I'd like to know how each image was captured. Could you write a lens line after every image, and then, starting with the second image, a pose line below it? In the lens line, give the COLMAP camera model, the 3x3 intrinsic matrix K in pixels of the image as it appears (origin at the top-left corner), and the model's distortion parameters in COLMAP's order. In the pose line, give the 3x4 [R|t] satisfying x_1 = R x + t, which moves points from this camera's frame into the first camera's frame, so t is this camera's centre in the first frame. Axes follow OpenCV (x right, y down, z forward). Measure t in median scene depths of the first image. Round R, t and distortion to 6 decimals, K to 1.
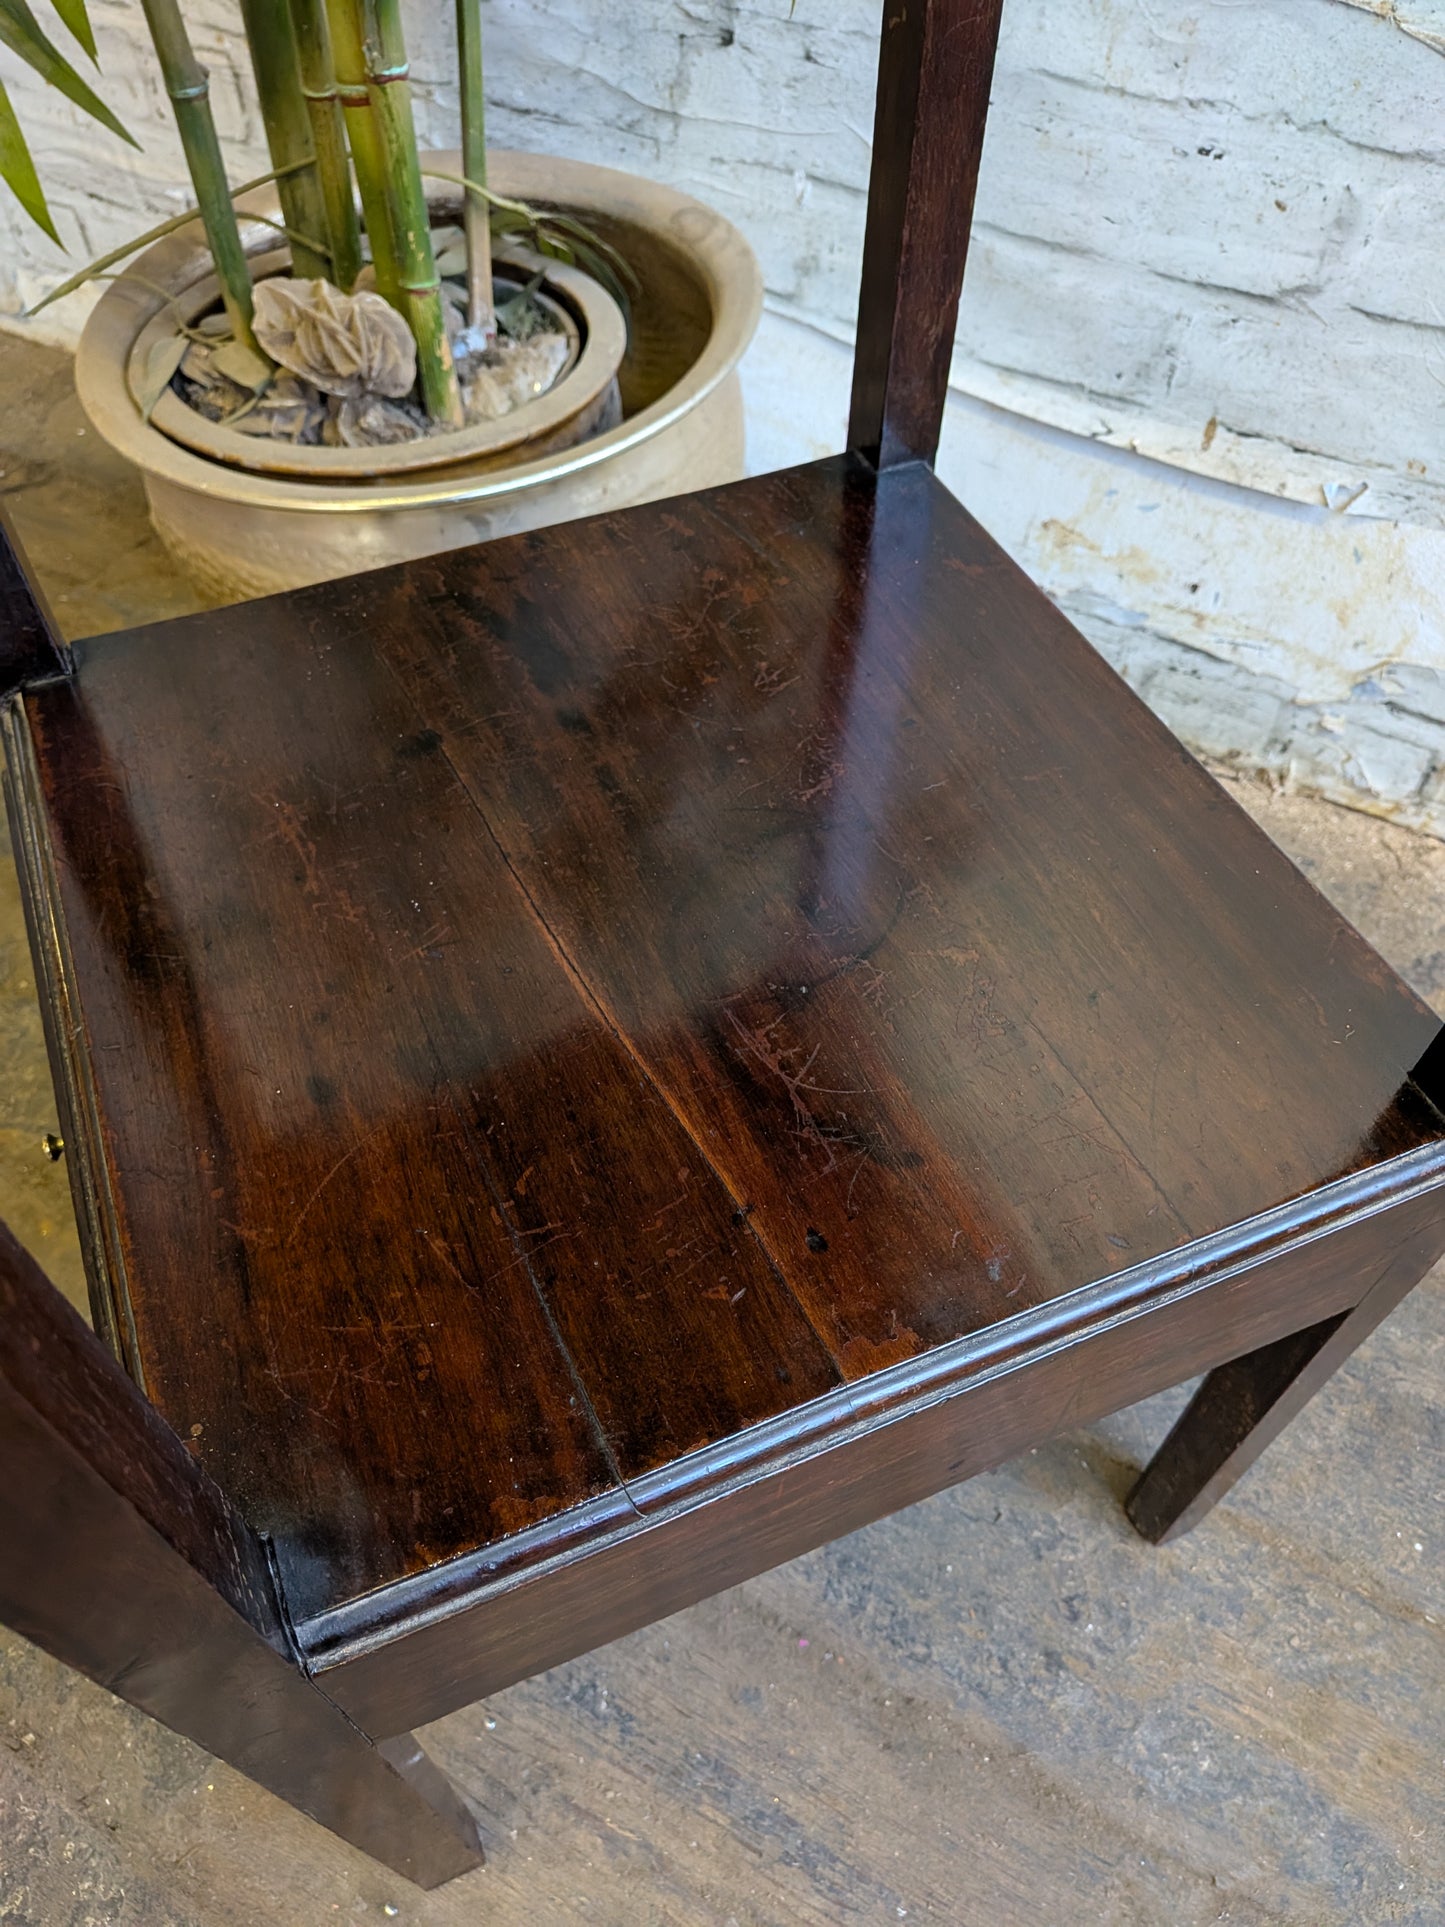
lens RADIAL K [[1401.4, 0, 705.2], [0, 1401.4, 963.6], [0, 0, 1]] dist [0.036514, -0.087368]
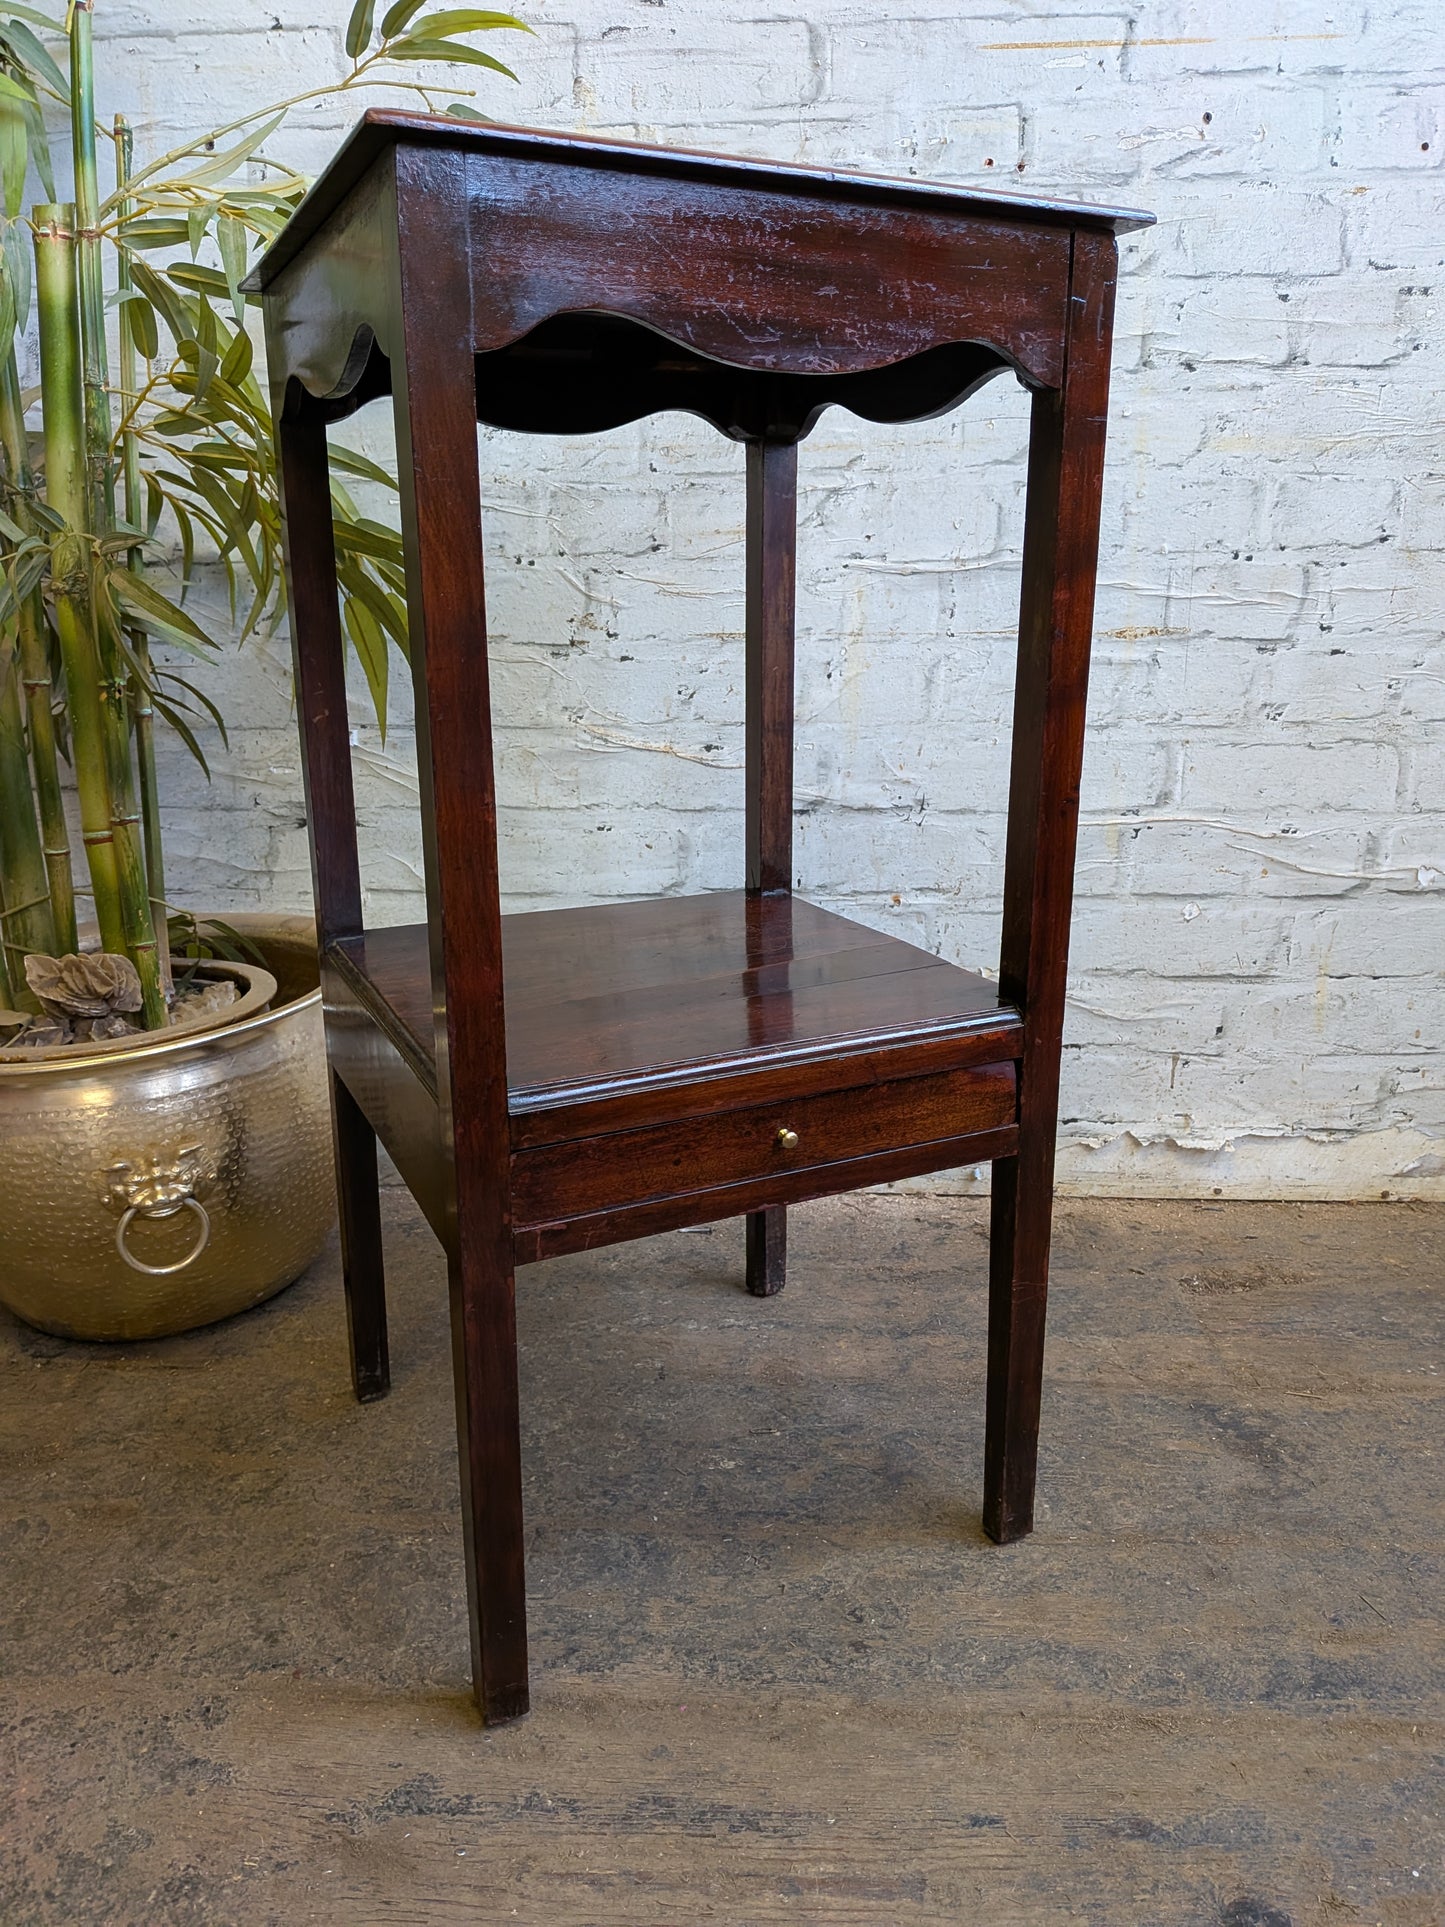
lens RADIAL K [[1381.4, 0, 734.9], [0, 1381.4, 945.0], [0, 0, 1]] dist [0.059183, -0.103229]
pose [[0.890050, -0.131311, 0.436542, -0.272883], [0.362437, 0.784662, -0.502936, 0.472406], [-0.276497, 0.605857, 0.745980, -0.277803]]
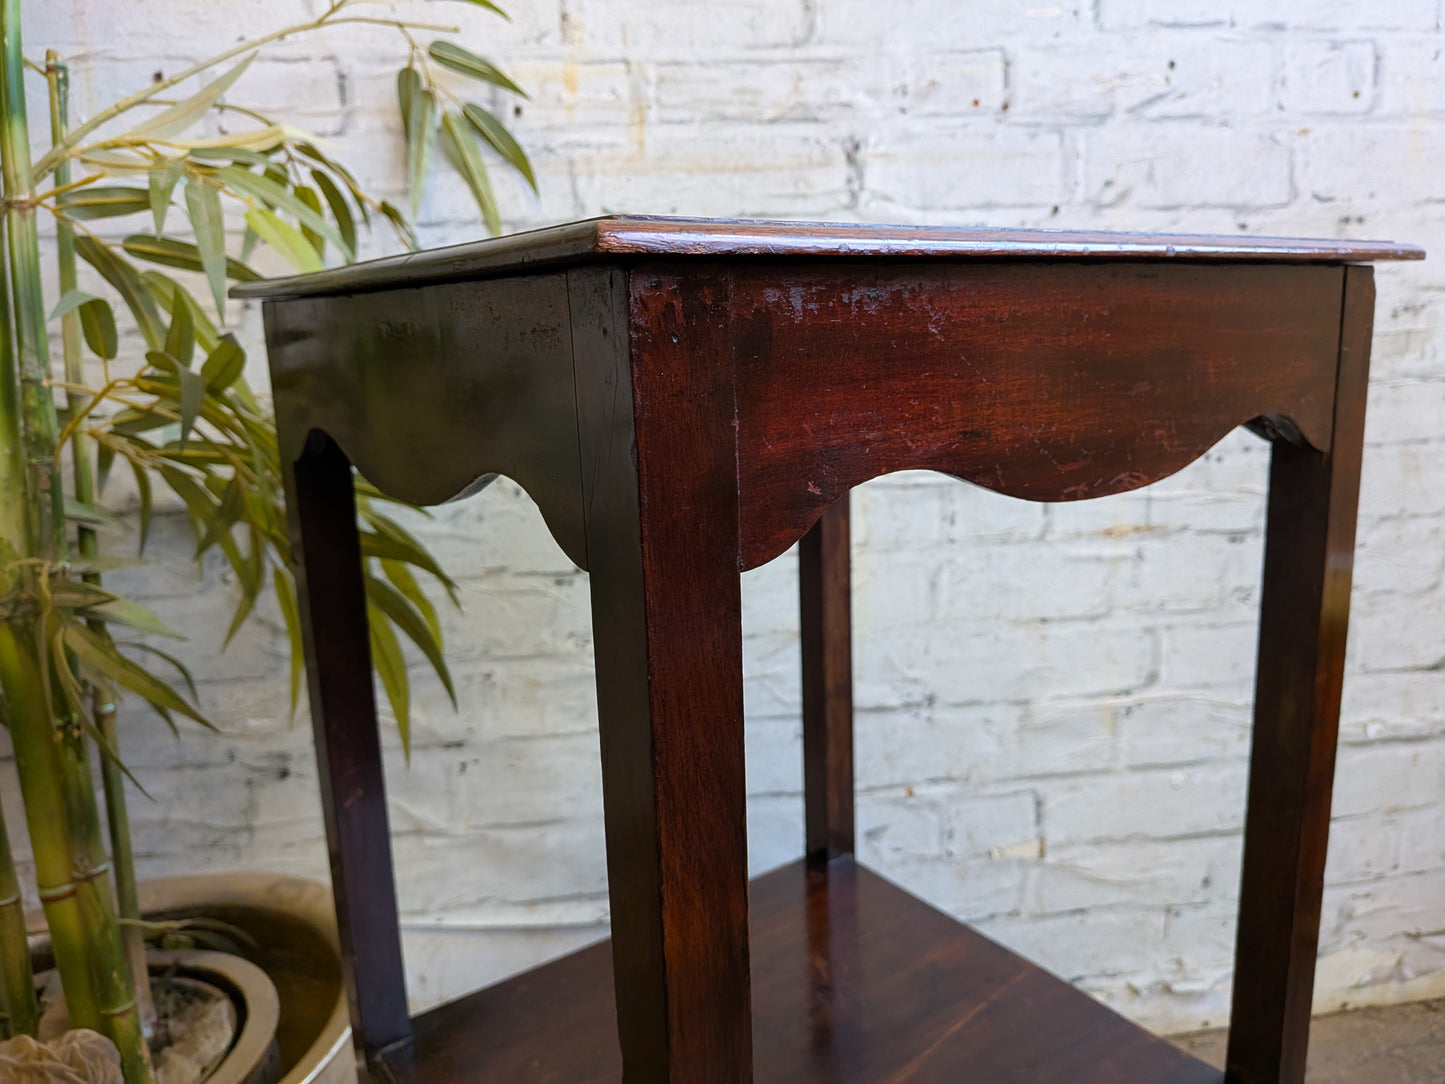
lens RADIAL K [[1050.8, 0, 751.0], [0, 1050.8, 537.0], [0, 0, 1]] dist [0.036514, -0.087368]
pose [[0.792944, -0.157959, 0.588463, -0.225658], [0.498109, 0.724271, -0.476780, -0.050645], [-0.350895, 0.671179, 0.652987, -0.102378]]
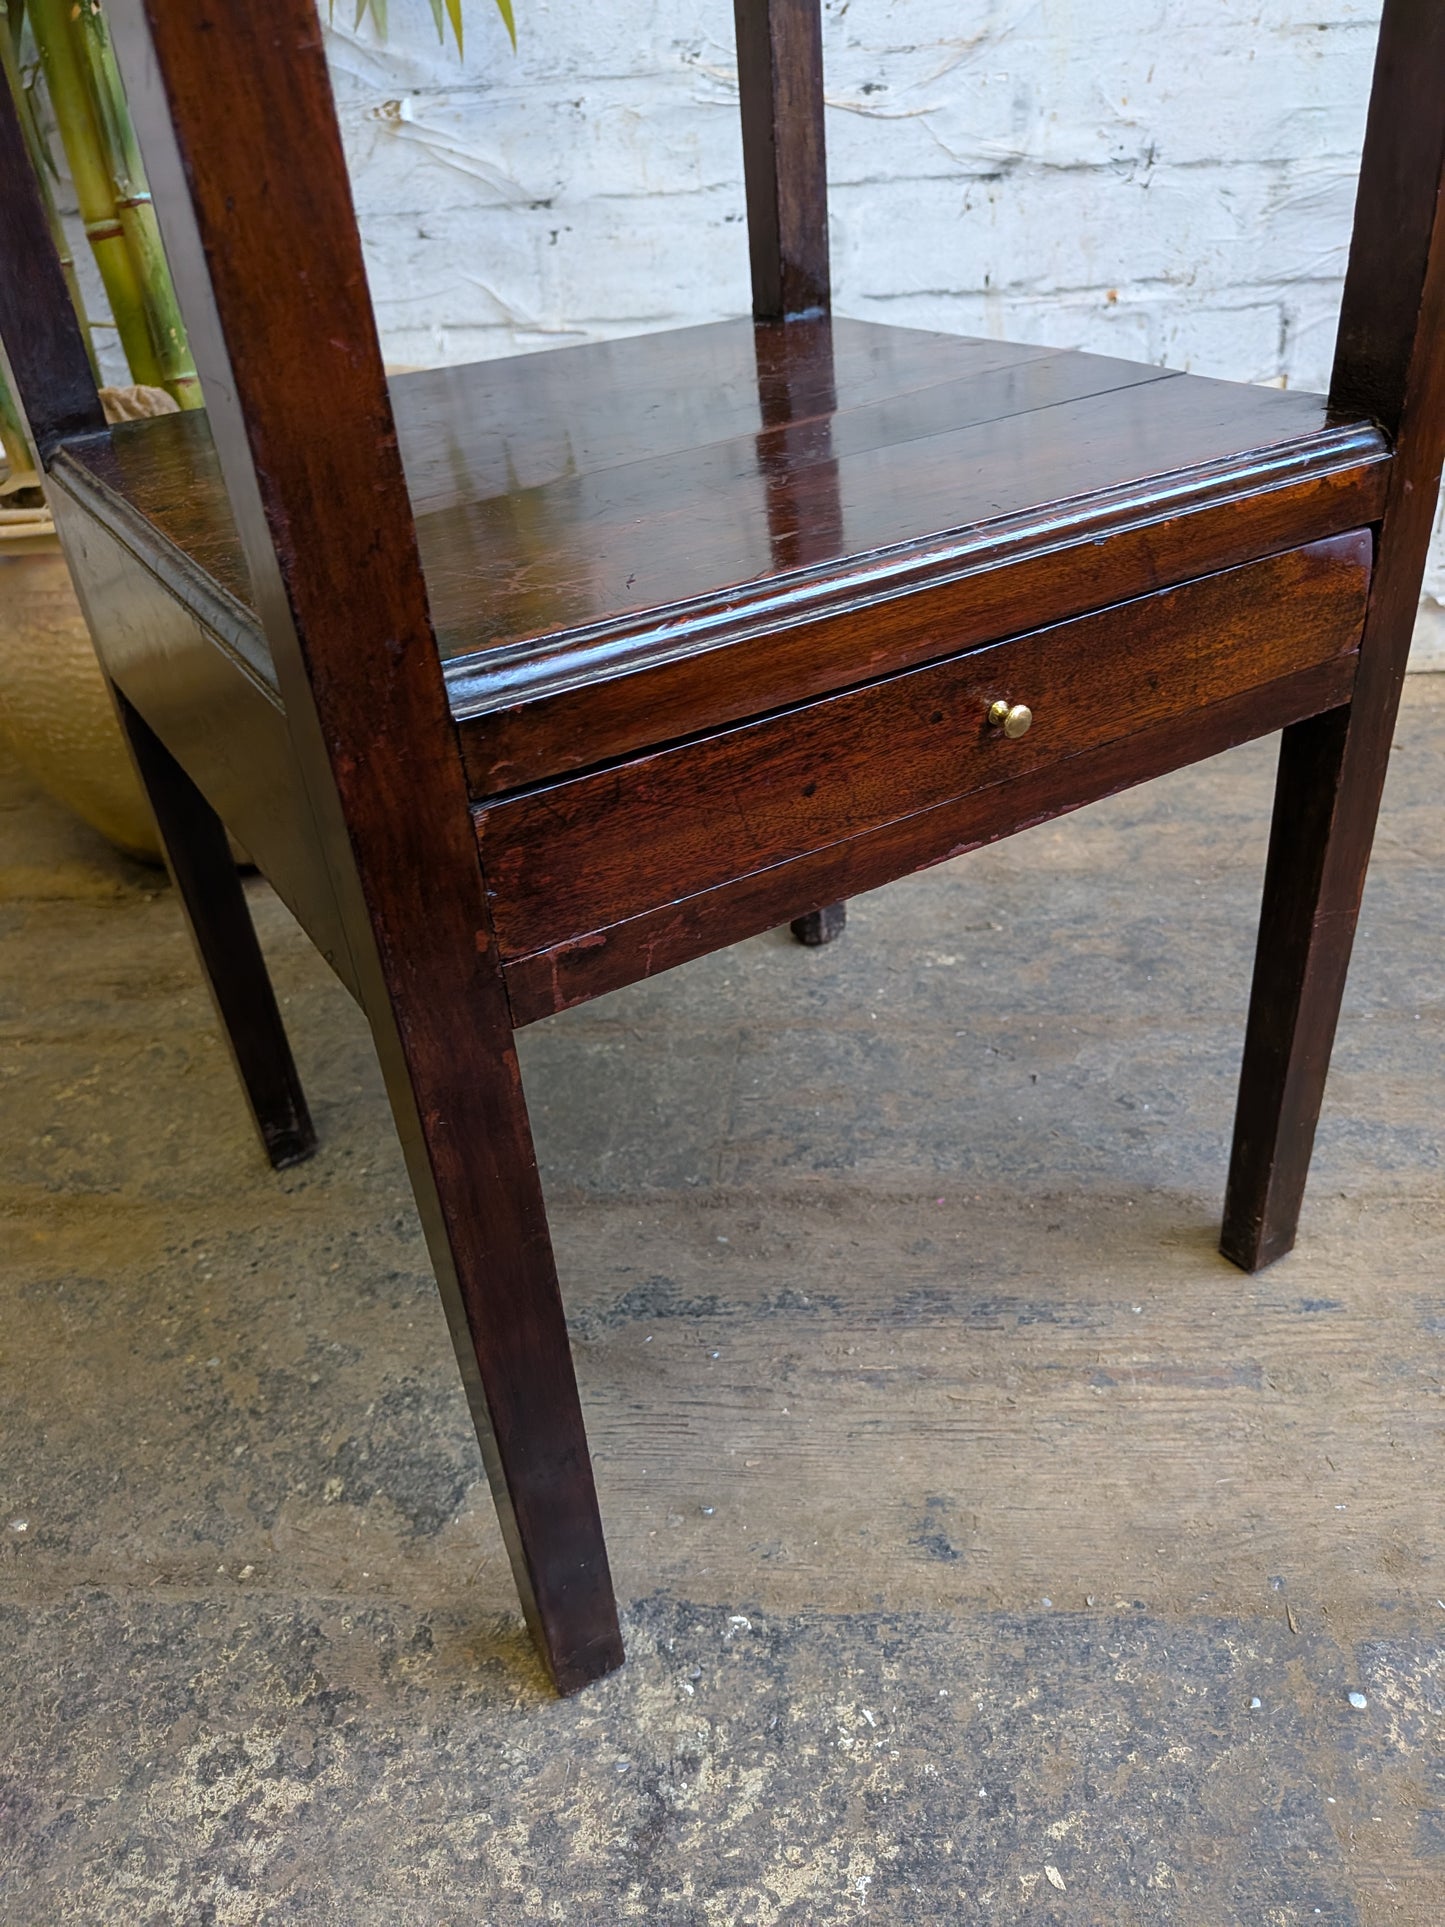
lens RADIAL K [[1386.3, 0, 767.3], [0, 1386.3, 962.4], [0, 0, 1]] dist [0.078808, -0.144085]
pose [[0.893204, -0.289724, 0.343870, -0.294099], [0.388614, 0.882103, -0.266221, 0.443769], [-0.226198, 0.371422, 0.900489, -0.006021]]
